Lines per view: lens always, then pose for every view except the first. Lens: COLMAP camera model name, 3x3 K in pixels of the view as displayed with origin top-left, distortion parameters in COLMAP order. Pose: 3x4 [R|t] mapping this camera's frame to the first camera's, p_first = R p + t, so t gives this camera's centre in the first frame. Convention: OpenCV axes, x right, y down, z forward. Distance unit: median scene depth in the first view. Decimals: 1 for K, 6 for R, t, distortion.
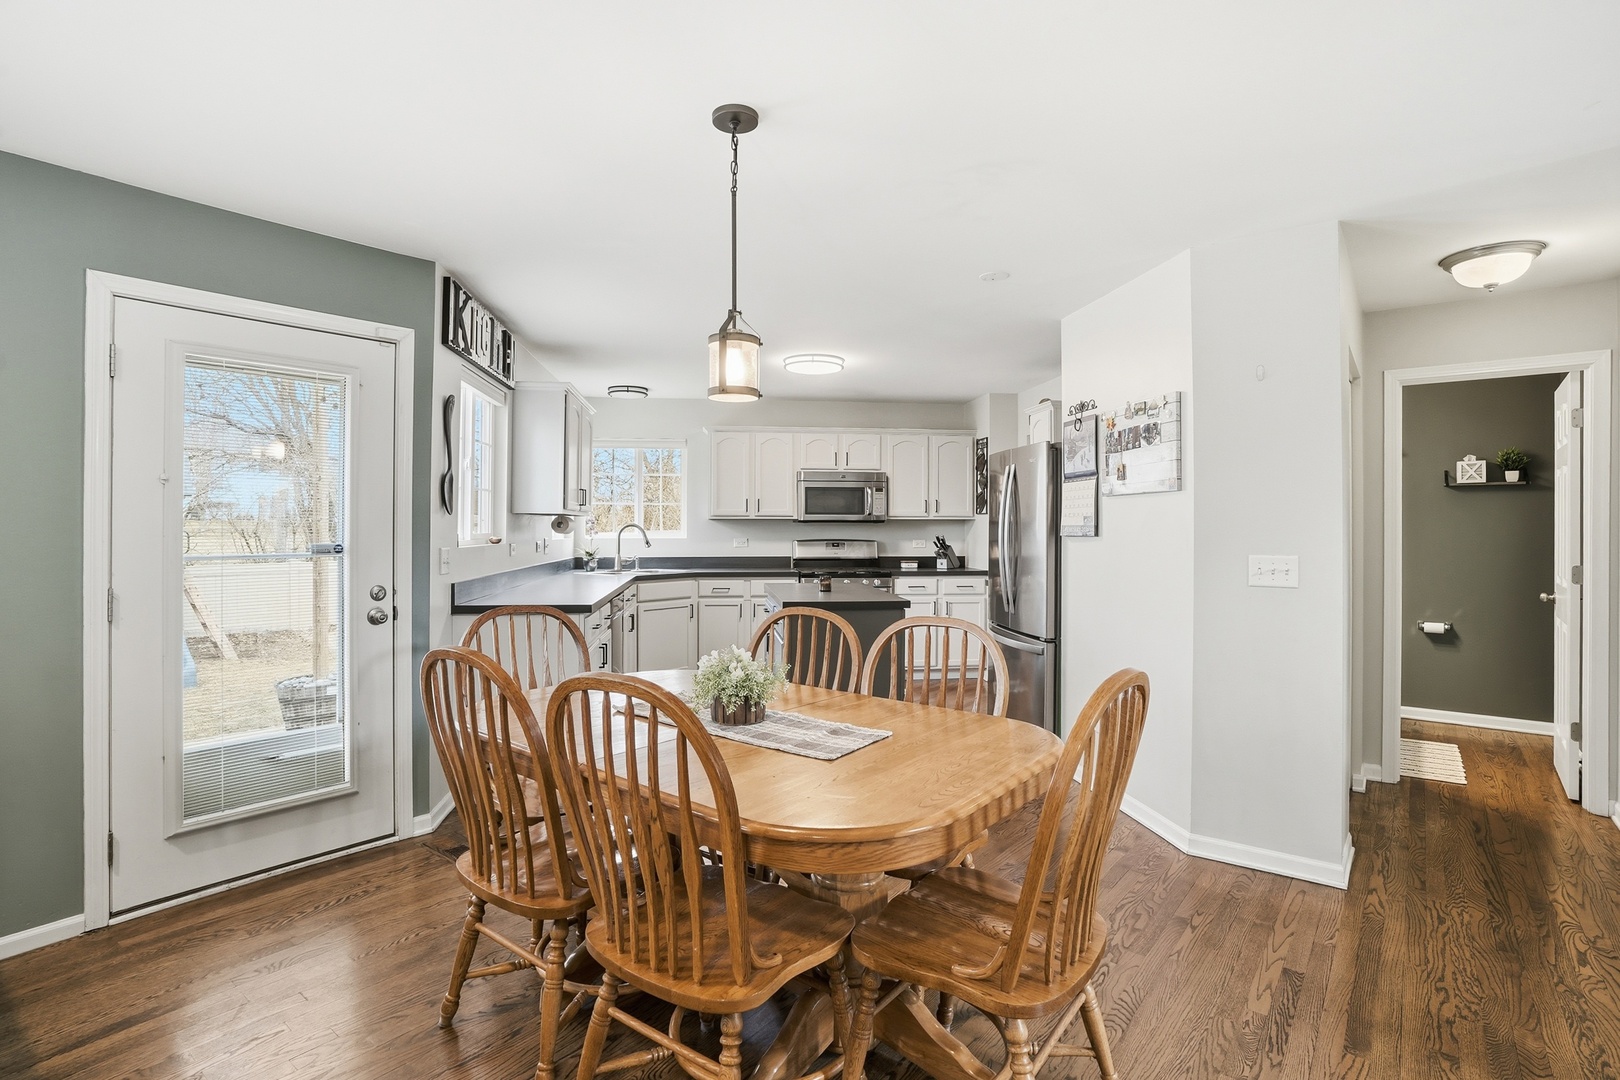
lens RADIAL K [[806.1, 0, 805.7], [0, 806.1, 526.8], [0, 0, 1]] dist [-0.029666, 0.001848]
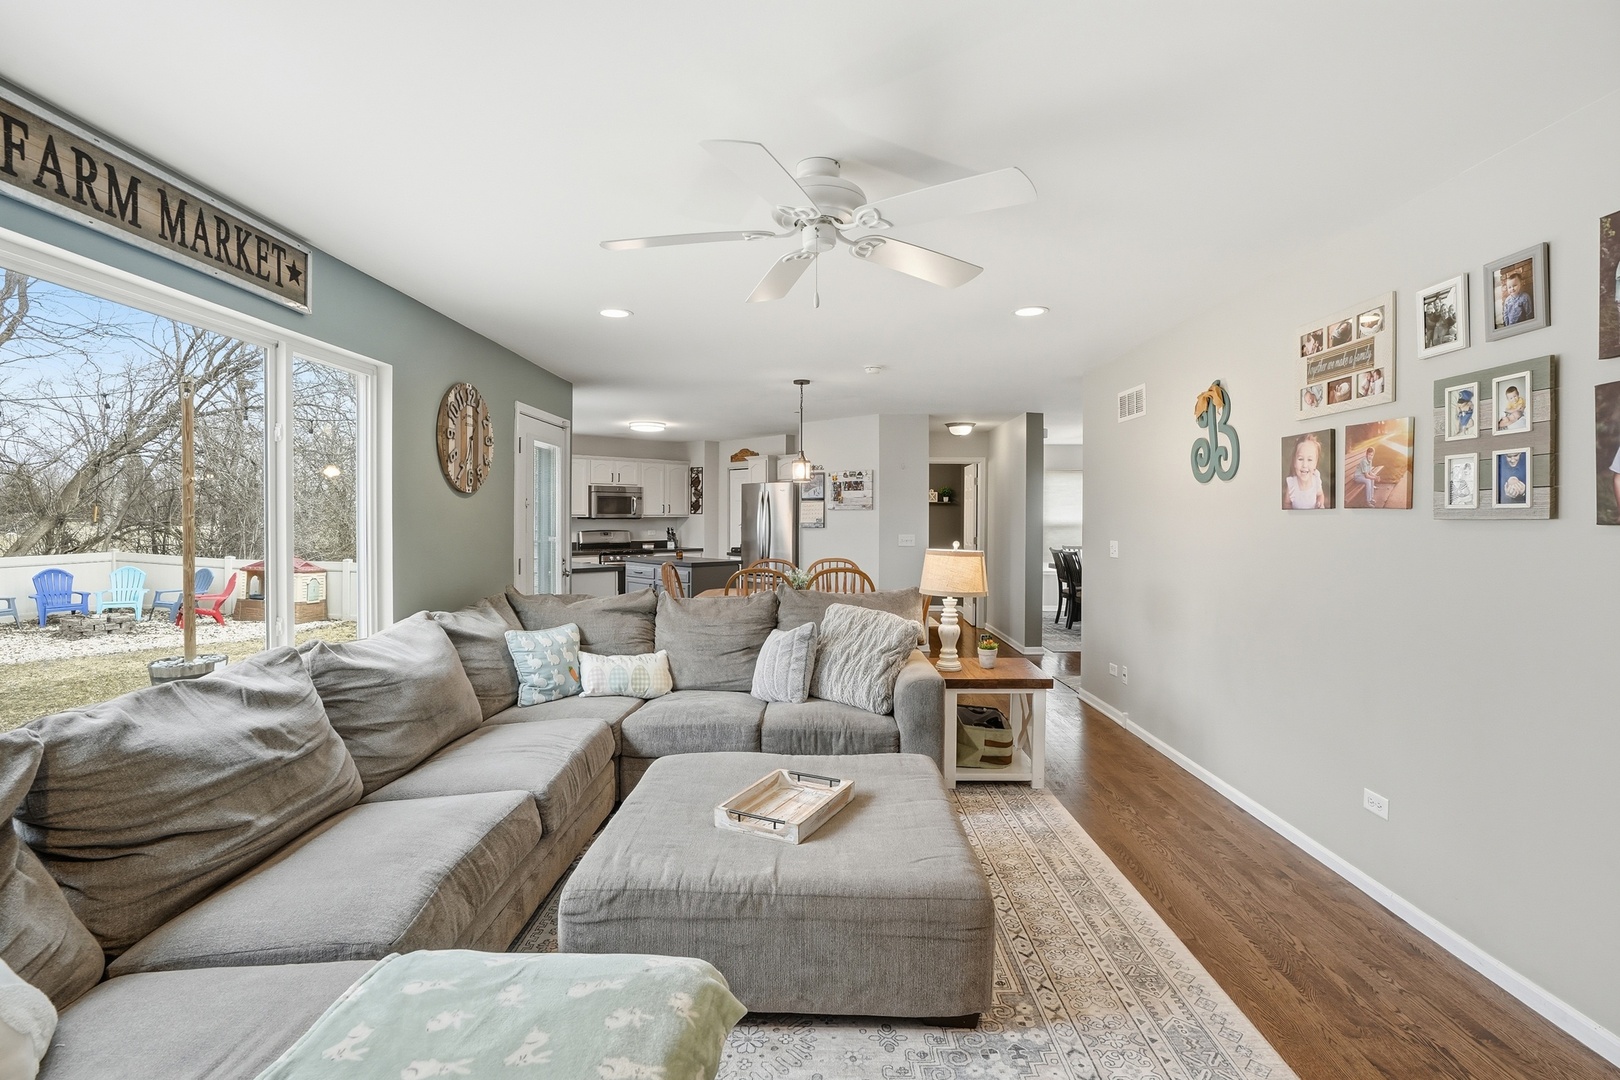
lens RADIAL K [[752.9, 0, 815.6], [0, 752.9, 531.8], [0, 0, 1]] dist [-0.023998, 0.003428]
pose [[0.787284, -0.015541, 0.616395, -0.539418], [0.001581, 0.999730, 0.023186, -0.014405], [-0.616589, -0.017279, 0.787096, -0.357669]]
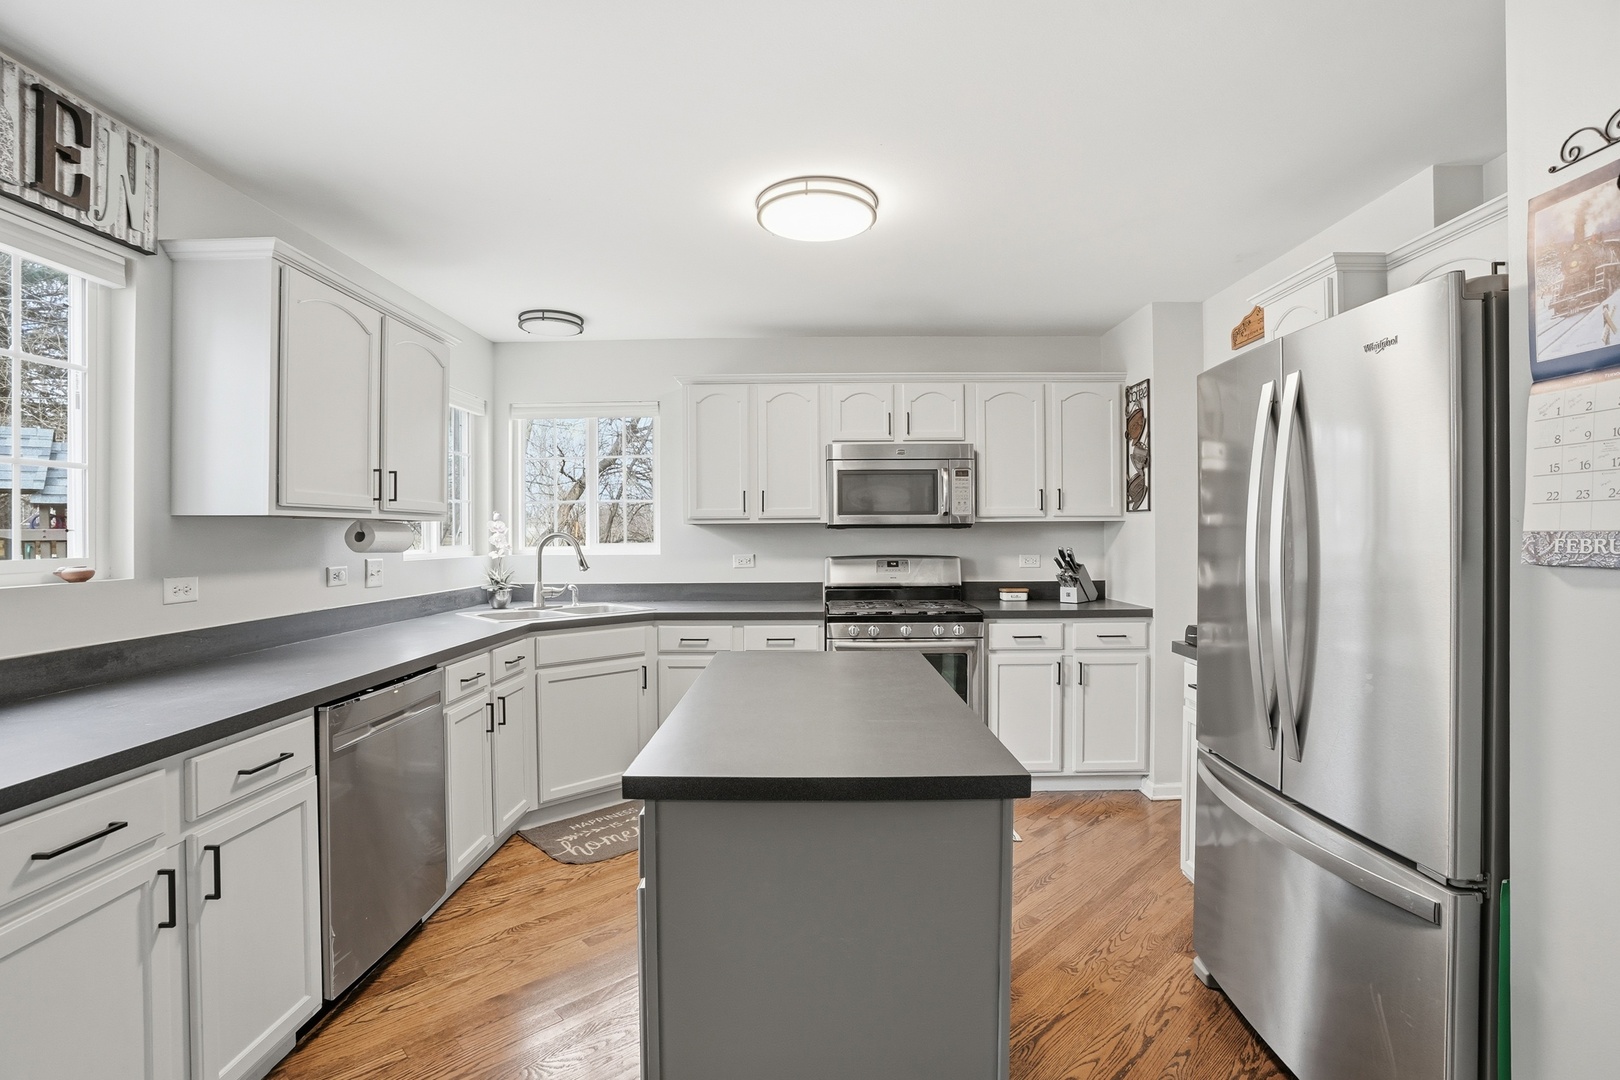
lens RADIAL K [[752.9, 0, 812.1], [0, 752.9, 535.0], [0, 0, 1]] dist [-0.023998, 0.003428]
pose [[0.991701, -0.007561, -0.128344, 0.051687], [0.007927, 0.999966, 0.002334, -0.001884], [0.128322, -0.003332, 0.991727, 0.426133]]
